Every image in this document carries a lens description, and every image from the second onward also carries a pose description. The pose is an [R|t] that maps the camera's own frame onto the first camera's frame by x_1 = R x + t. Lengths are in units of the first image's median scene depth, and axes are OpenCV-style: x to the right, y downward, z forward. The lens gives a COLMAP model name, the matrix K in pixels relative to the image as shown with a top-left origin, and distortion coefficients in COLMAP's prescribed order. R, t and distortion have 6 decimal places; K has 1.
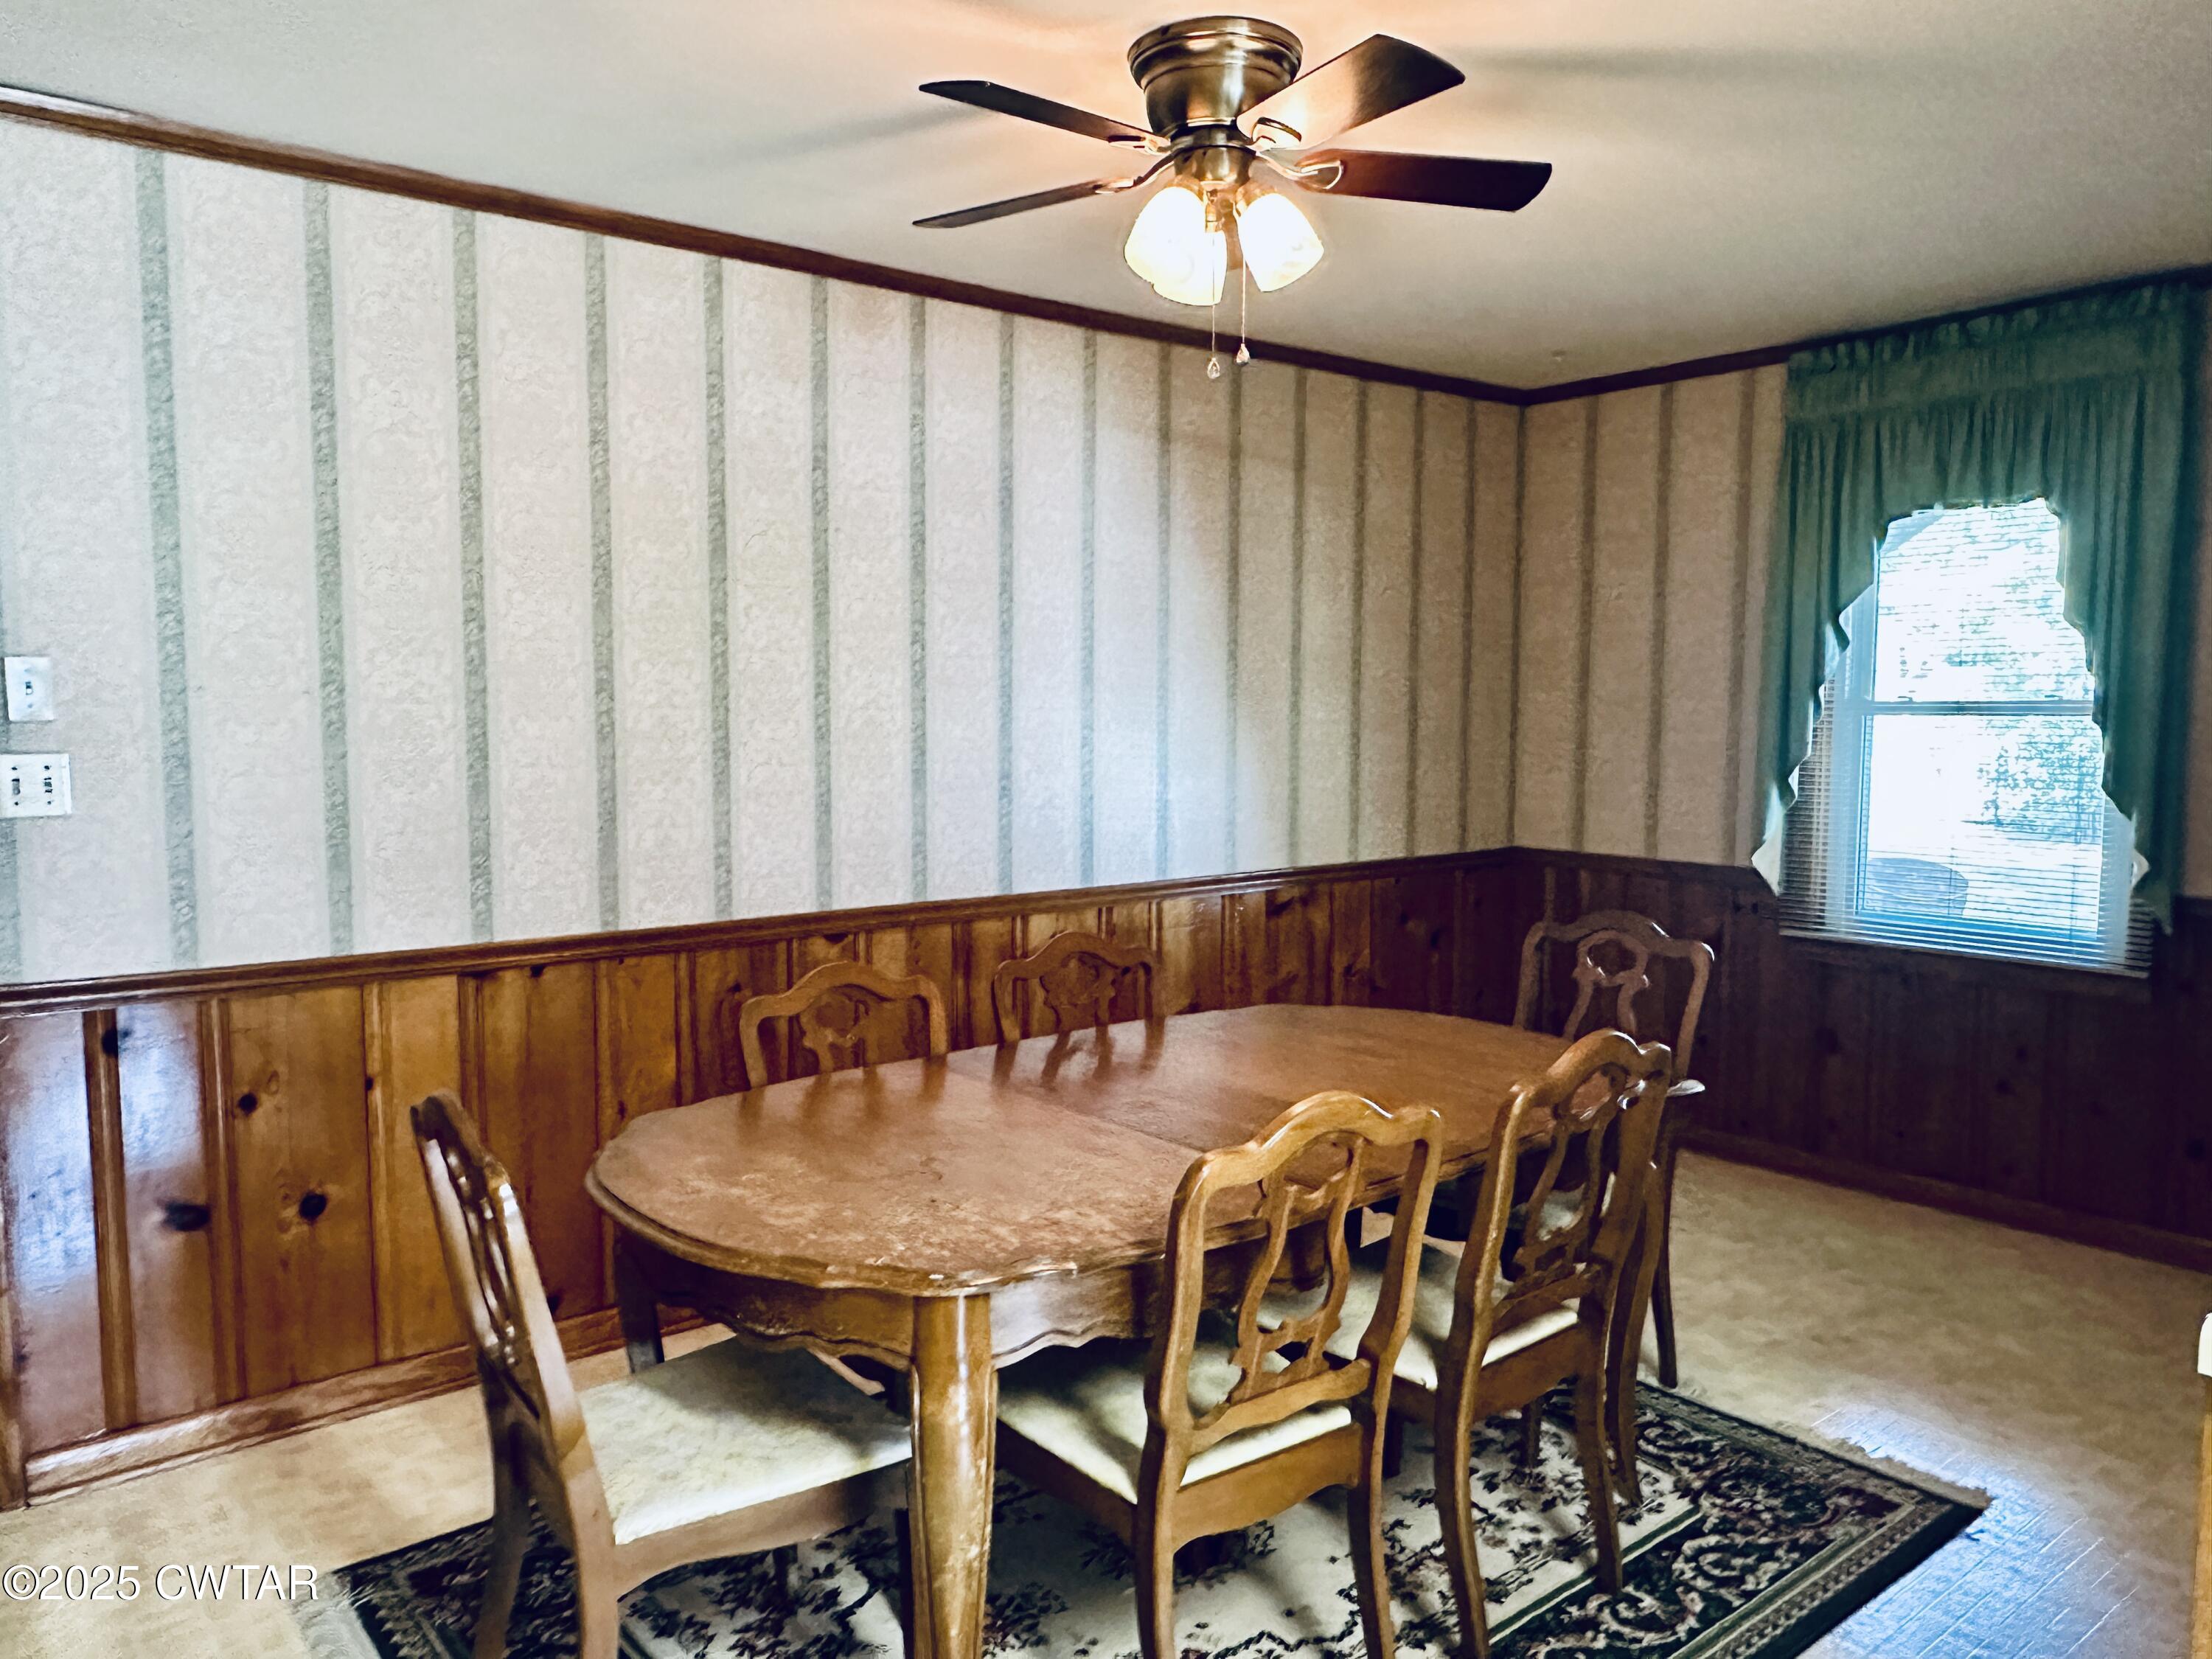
lens RADIAL K [[1577.5, 0, 1100.4], [0, 1577.5, 844.6], [0, 0, 1]] dist [0.012482, -0.003625]
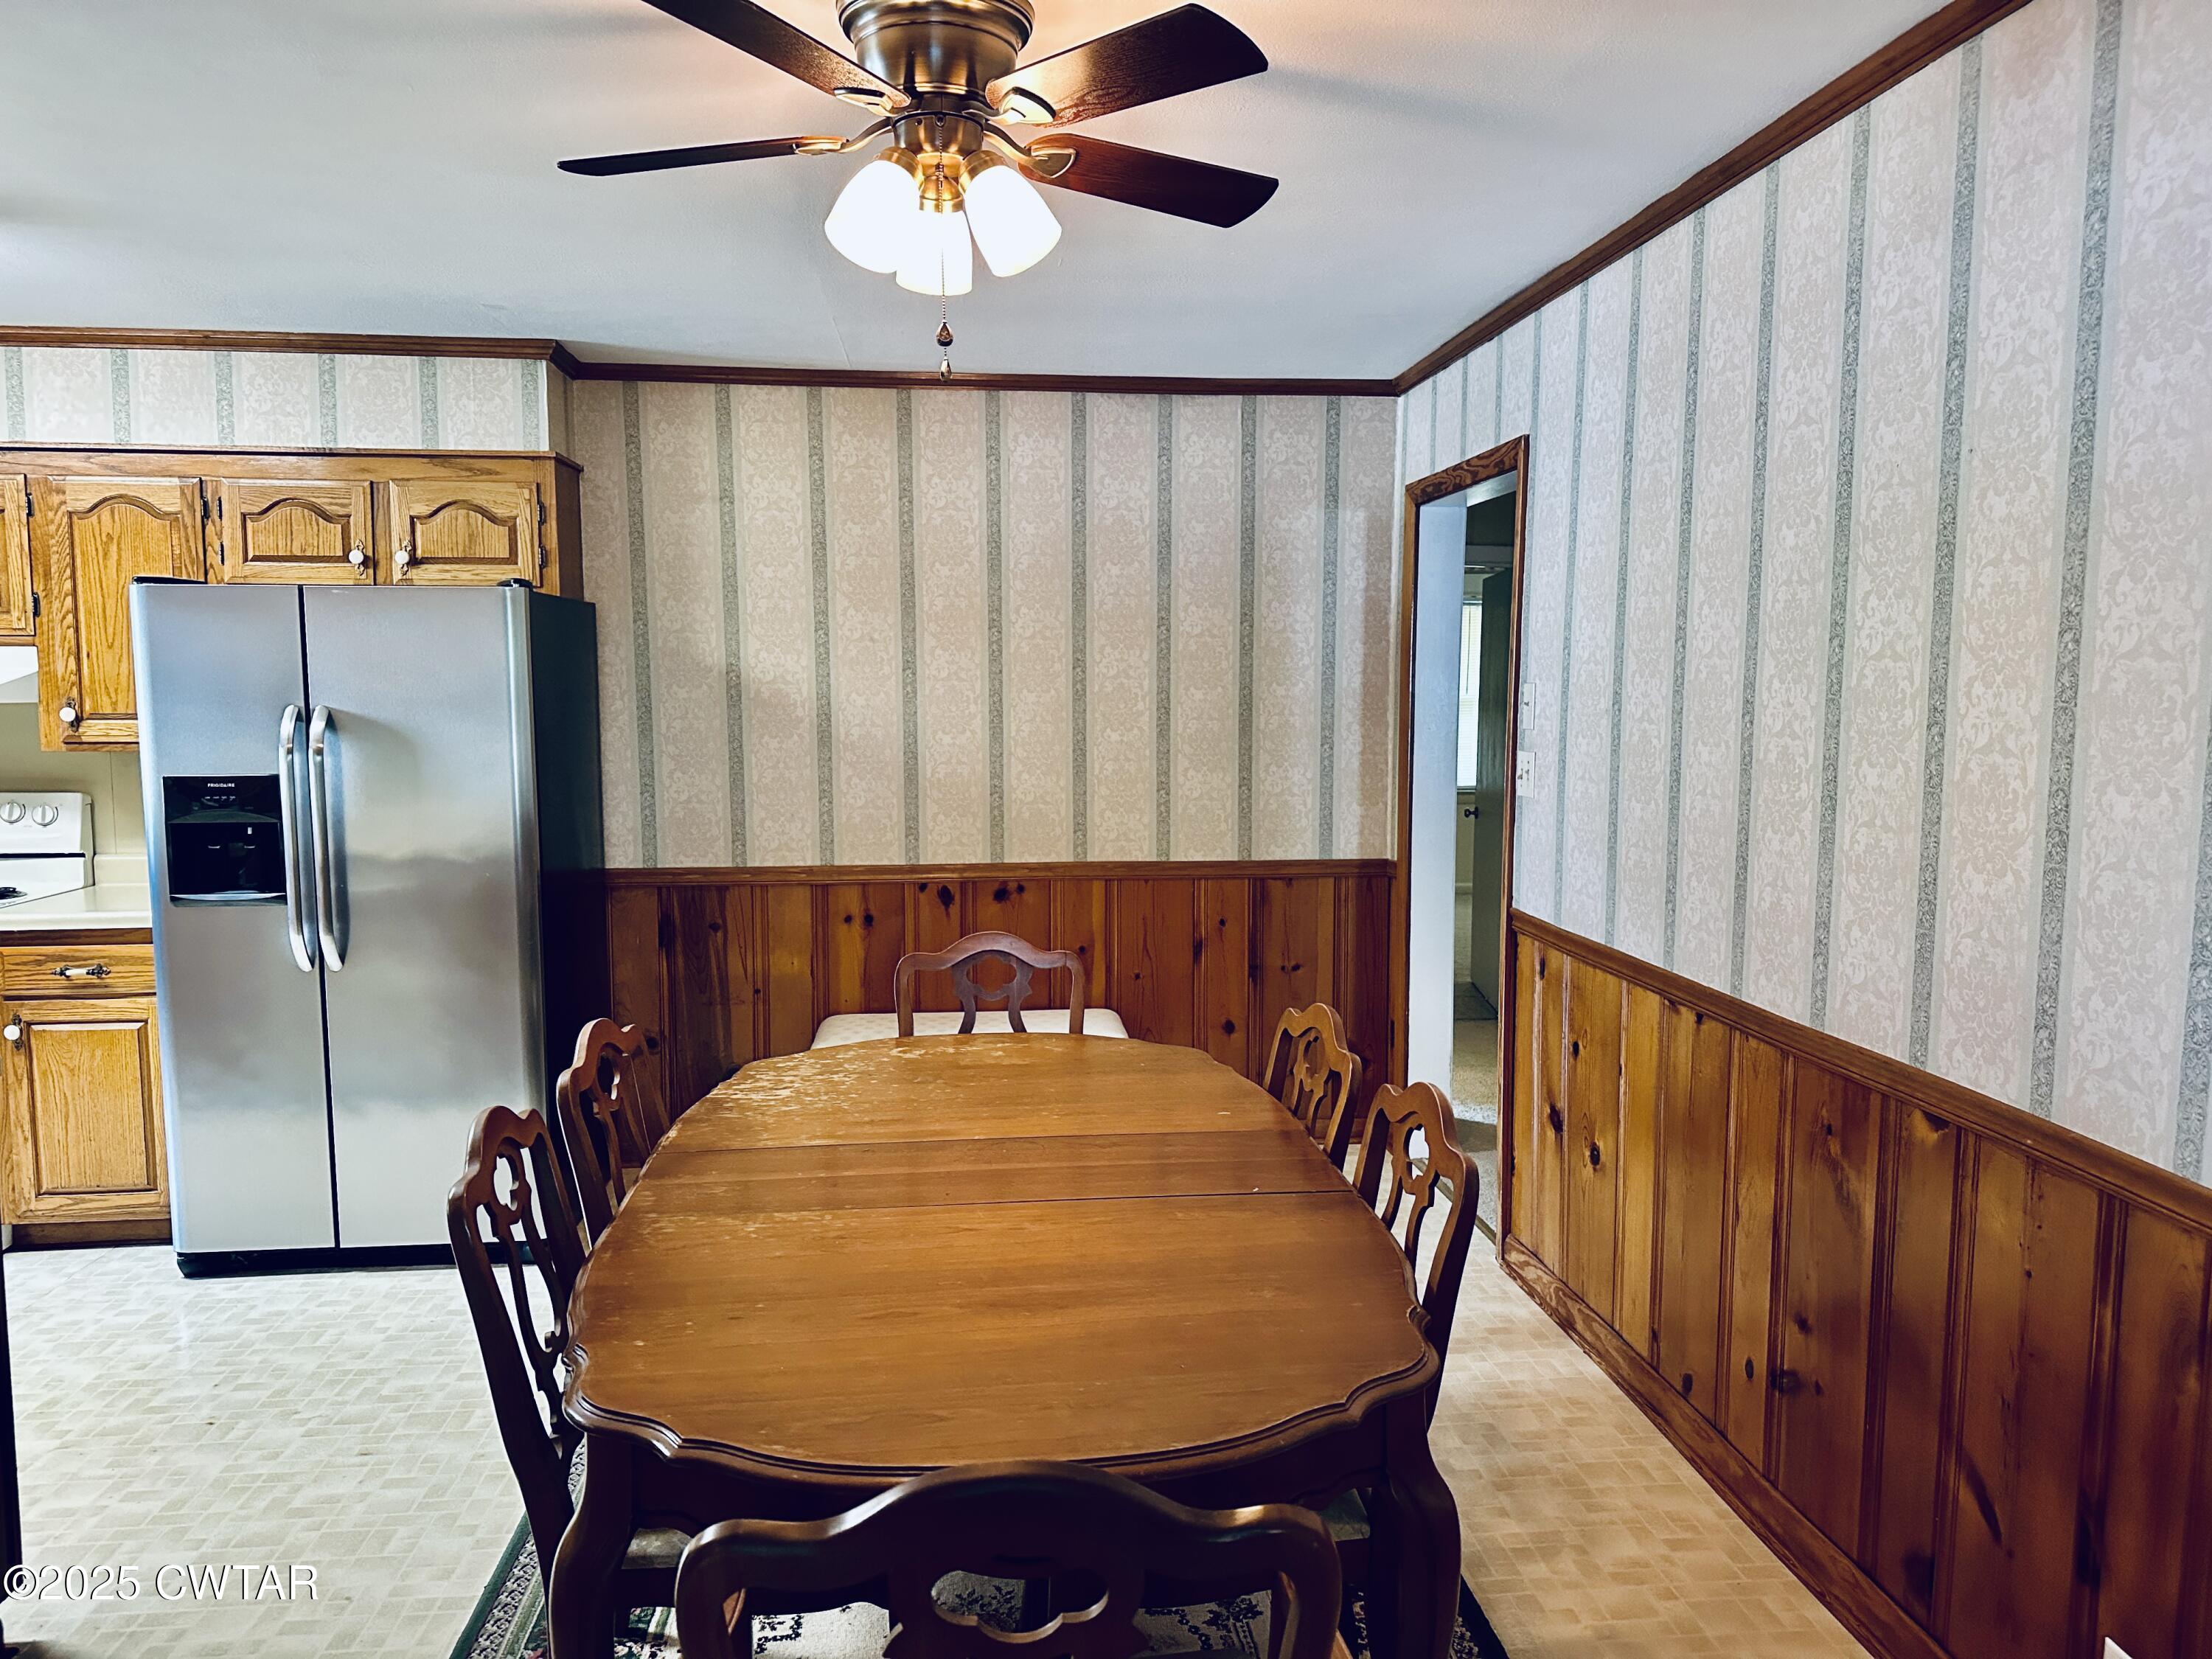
lens RADIAL K [[1577.5, 0, 1118.4], [0, 1577.5, 843.4], [0, 0, 1]] dist [0.012482, -0.003625]
pose [[-0.546865, 0.082710, -0.833125, 0.551207], [-0.080845, 0.985241, 0.150878, -0.123552], [0.833308, 0.149864, -0.532107, 1.129098]]
